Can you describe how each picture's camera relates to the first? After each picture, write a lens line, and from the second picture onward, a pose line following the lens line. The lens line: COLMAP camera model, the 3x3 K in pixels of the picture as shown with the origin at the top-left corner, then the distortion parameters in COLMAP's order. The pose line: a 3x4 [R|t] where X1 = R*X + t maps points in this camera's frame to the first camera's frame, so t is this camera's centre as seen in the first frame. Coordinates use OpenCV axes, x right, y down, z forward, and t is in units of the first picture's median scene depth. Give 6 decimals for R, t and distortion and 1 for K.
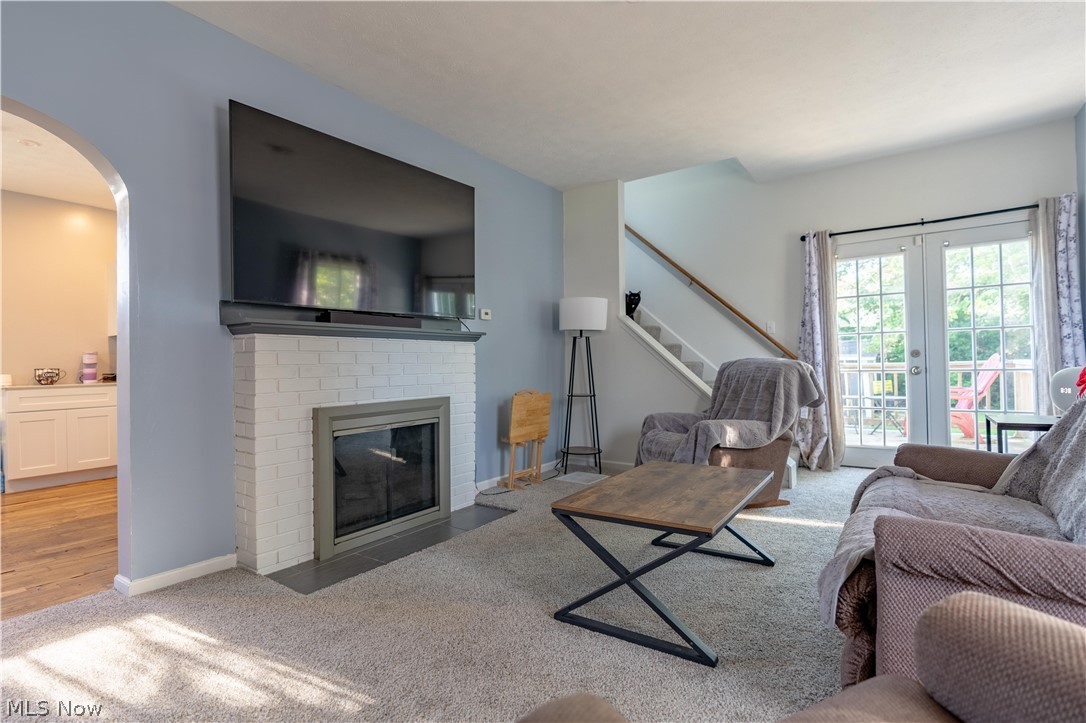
lens RADIAL K [[527.3, 0, 543.0], [0, 527.3, 361.5], [0, 0, 1]] dist [-0.000654, 0.000197]
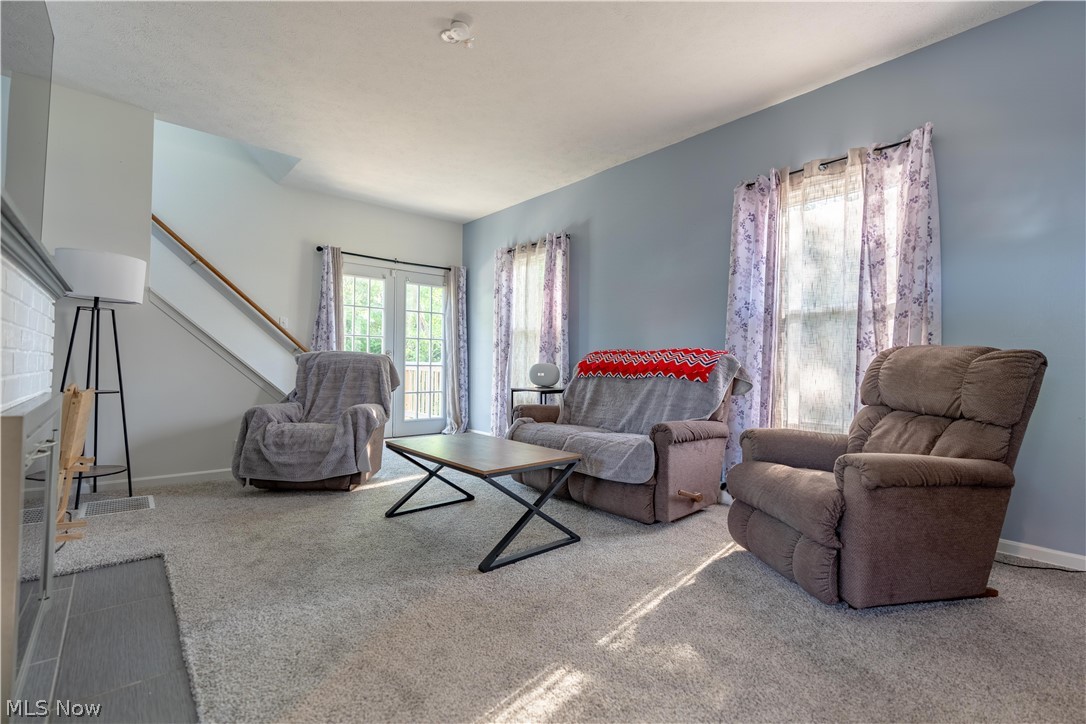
lens RADIAL K [[489.5, 0, 542.7], [0, 489.5, 359.8], [0, 0, 1]] dist [-0.002443, 0.000916]
pose [[0.233296, 0.030857, 0.971916, -0.511047], [-0.025729, 0.999342, -0.025551, 0.028303], [-0.972065, -0.019045, 0.233936, 0.331862]]
